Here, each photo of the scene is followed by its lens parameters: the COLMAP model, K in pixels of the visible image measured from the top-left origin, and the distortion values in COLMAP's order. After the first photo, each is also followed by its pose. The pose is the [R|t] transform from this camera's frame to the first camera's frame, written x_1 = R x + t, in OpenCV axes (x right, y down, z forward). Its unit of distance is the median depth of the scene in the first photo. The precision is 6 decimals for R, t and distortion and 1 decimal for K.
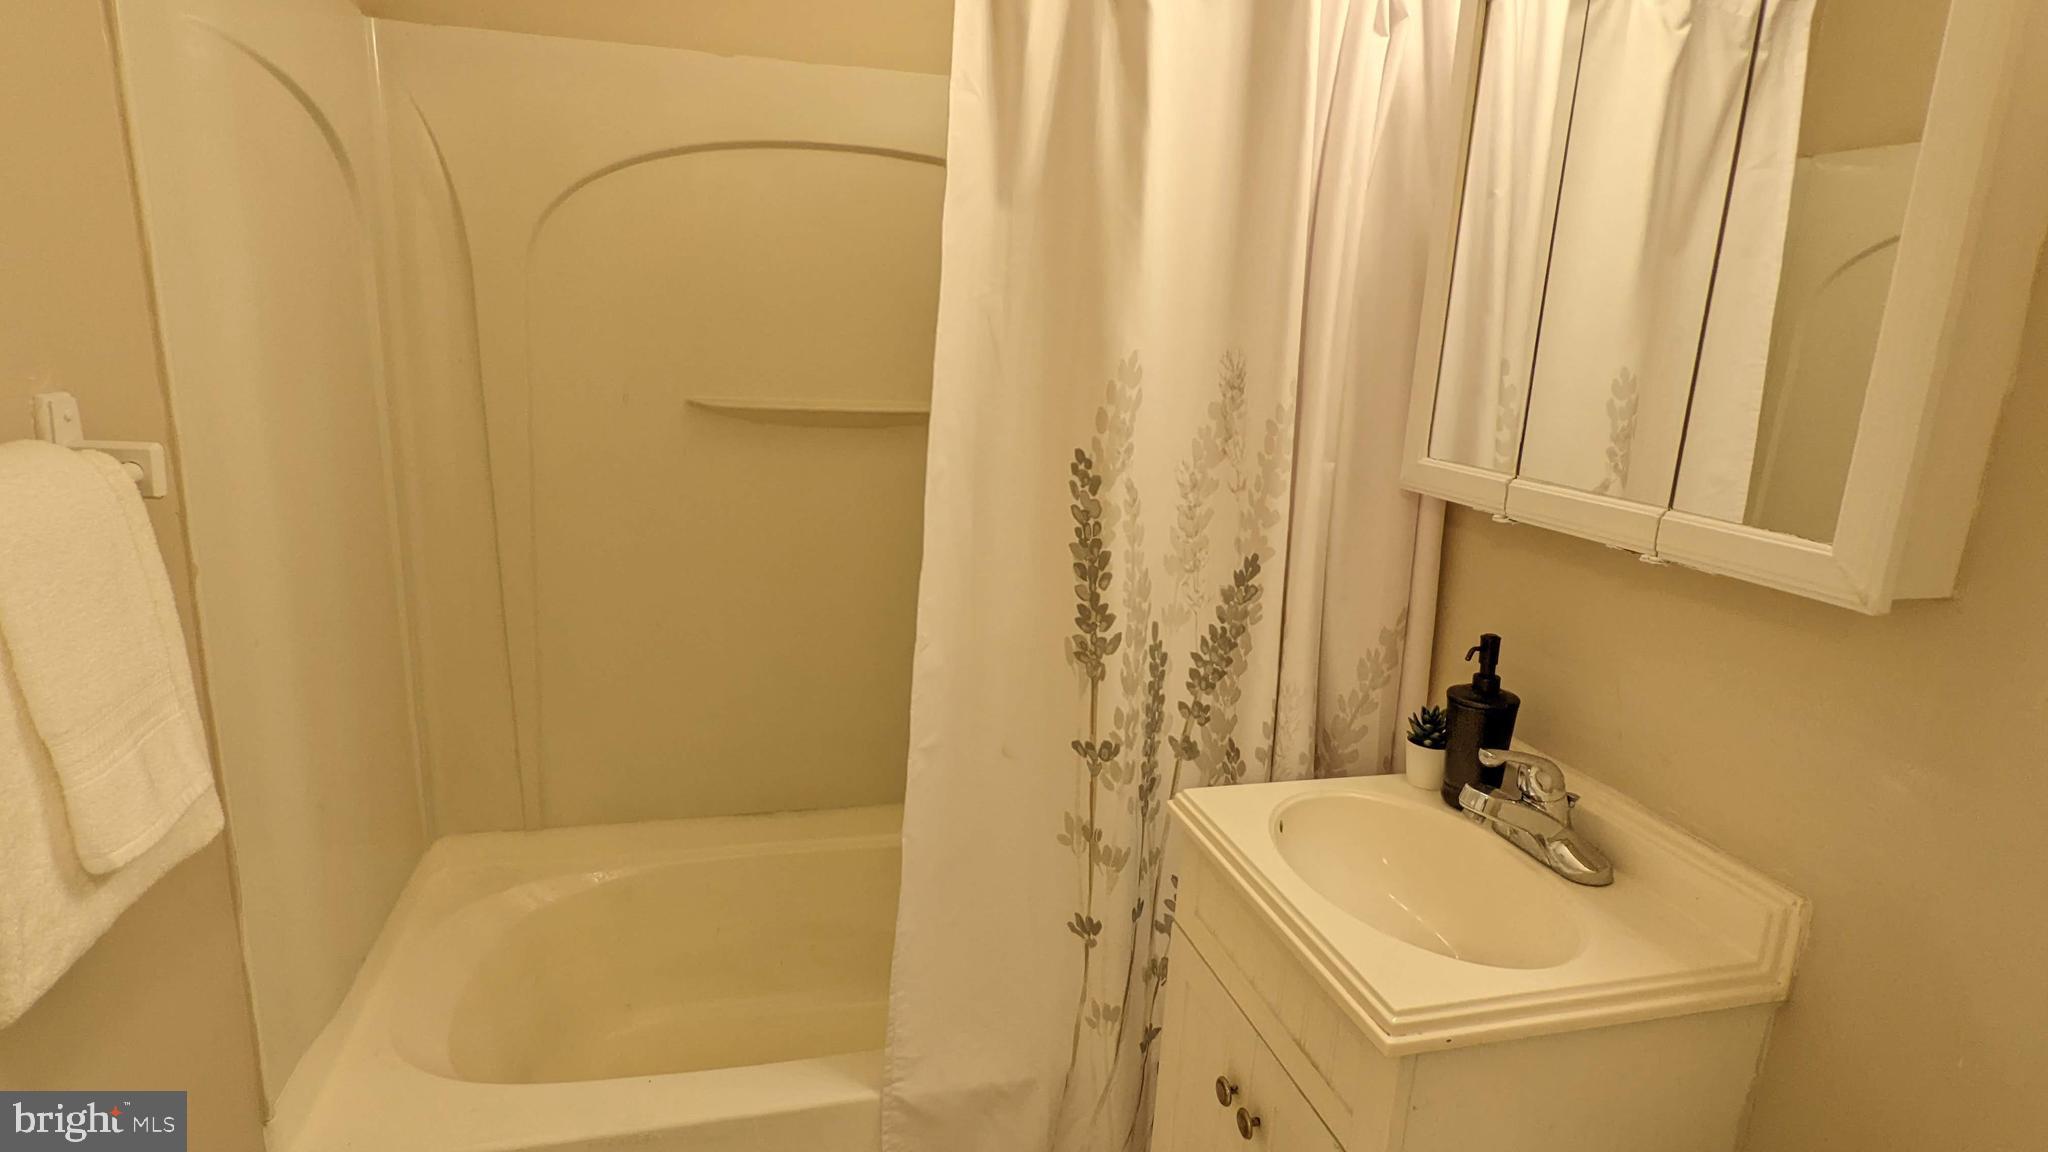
lens RADIAL K [[1080.4, 0, 1013.8], [0, 1080.4, 580.1], [0, 0, 1]] dist [0.006685, -0.007643]
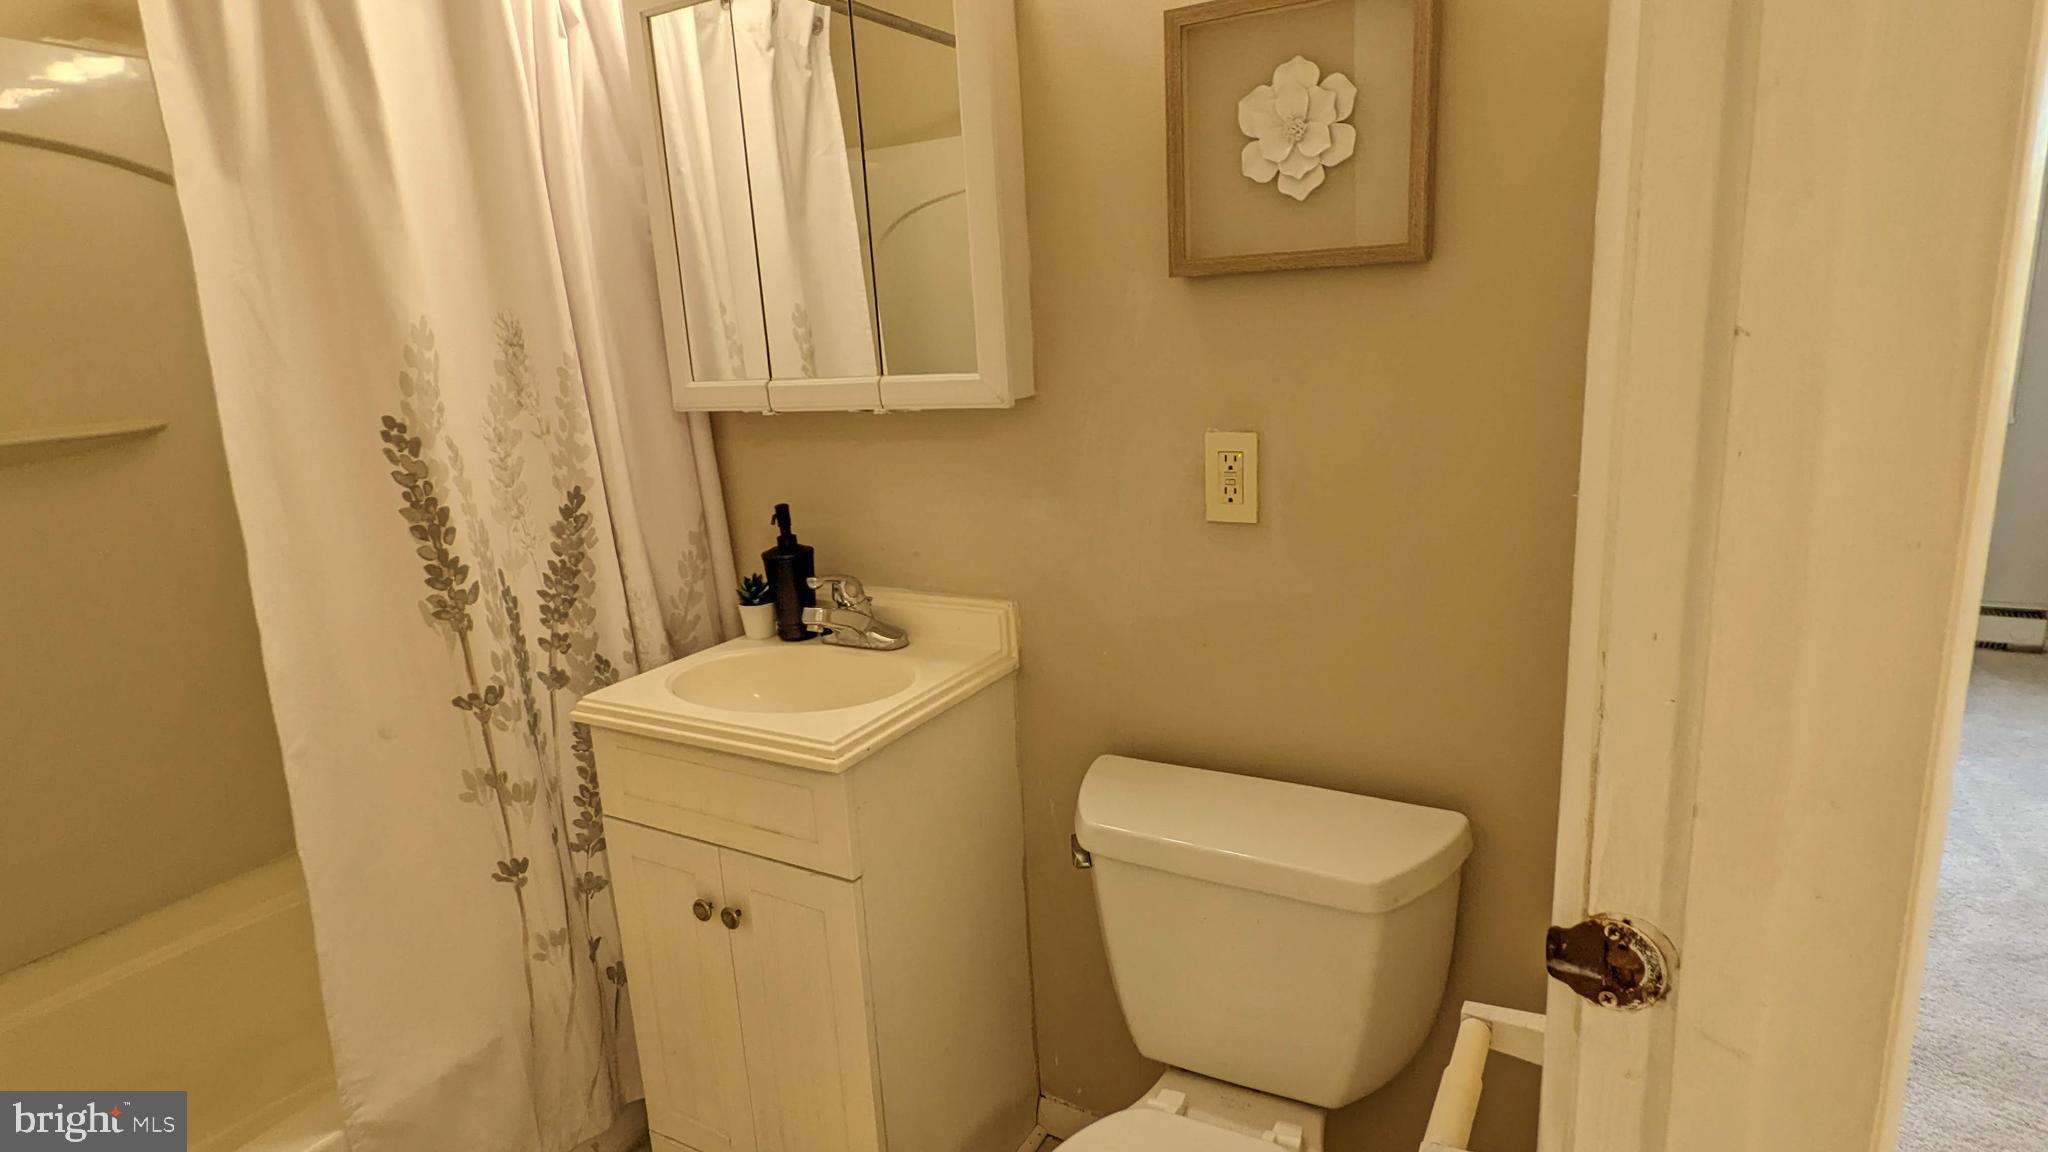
lens RADIAL K [[1080.4, 0, 1034.7], [0, 1080.4, 578.7], [0, 0, 1]] dist [0.006685, -0.007643]
pose [[0.692795, -0.250383, 0.676271, -0.239654], [0.253086, 0.962558, 0.097108, 0.081524], [-0.675264, 0.103879, 0.730224, -0.150190]]
